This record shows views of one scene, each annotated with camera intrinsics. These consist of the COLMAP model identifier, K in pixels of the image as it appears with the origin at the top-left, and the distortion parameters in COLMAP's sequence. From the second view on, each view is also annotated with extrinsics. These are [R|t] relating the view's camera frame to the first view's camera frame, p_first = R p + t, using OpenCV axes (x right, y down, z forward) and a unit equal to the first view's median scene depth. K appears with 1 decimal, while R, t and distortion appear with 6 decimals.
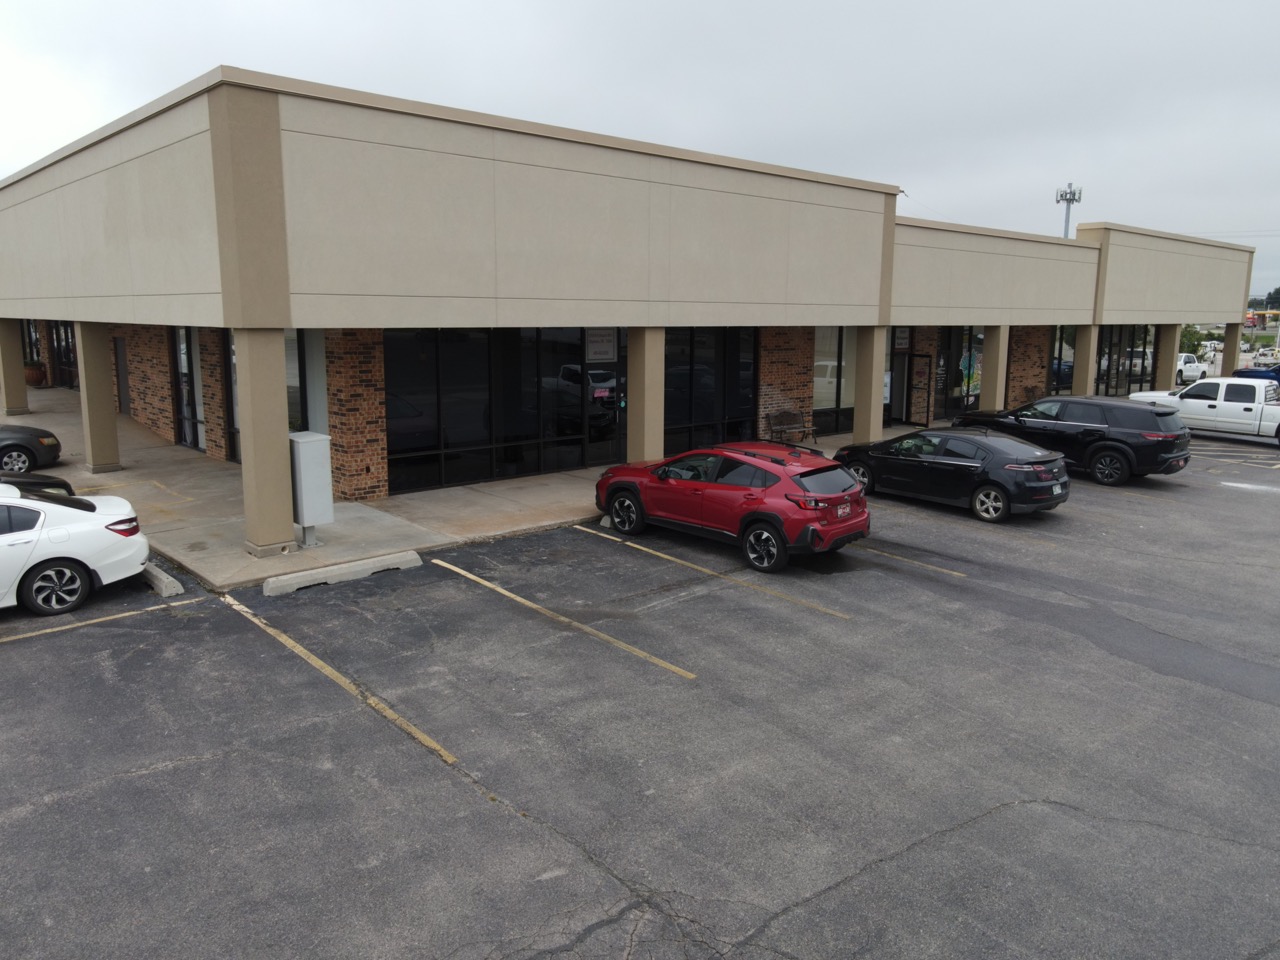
lens RADIAL K [[935.2, 0, 640.0], [0, 935.2, 480.0], [0, 0, 1]] dist [-0.005816, 0.043605]
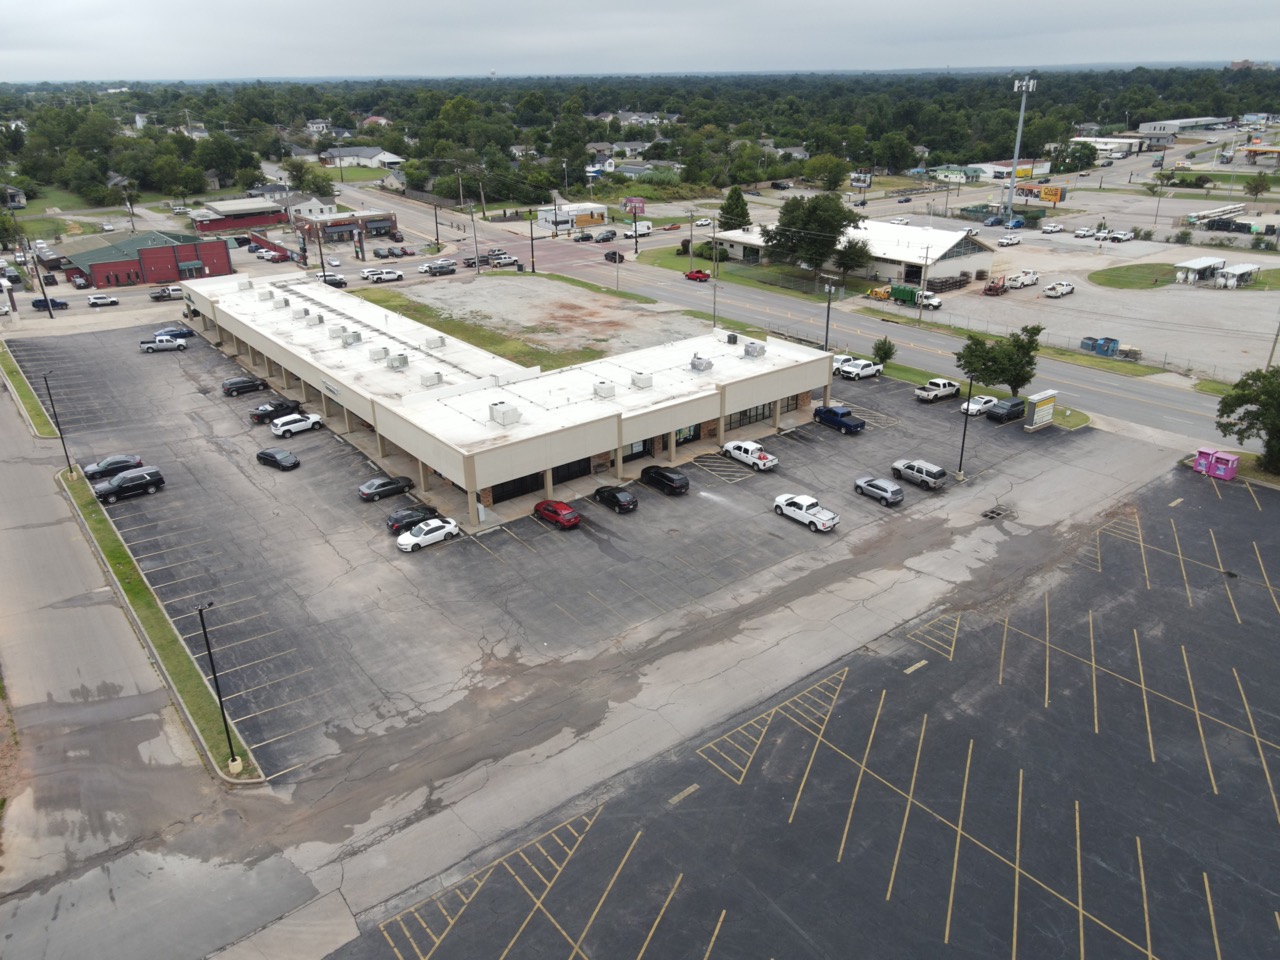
lens RADIAL K [[935.2, 0, 640.0], [0, 935.2, 480.0], [0, 0, 1]] dist [-0.005816, 0.043605]
pose [[0.996564, 0.011214, -0.082067, 0.873800], [0.008754, 0.970986, 0.238975, -1.252026], [0.082365, -0.238873, 0.967551, -3.548240]]
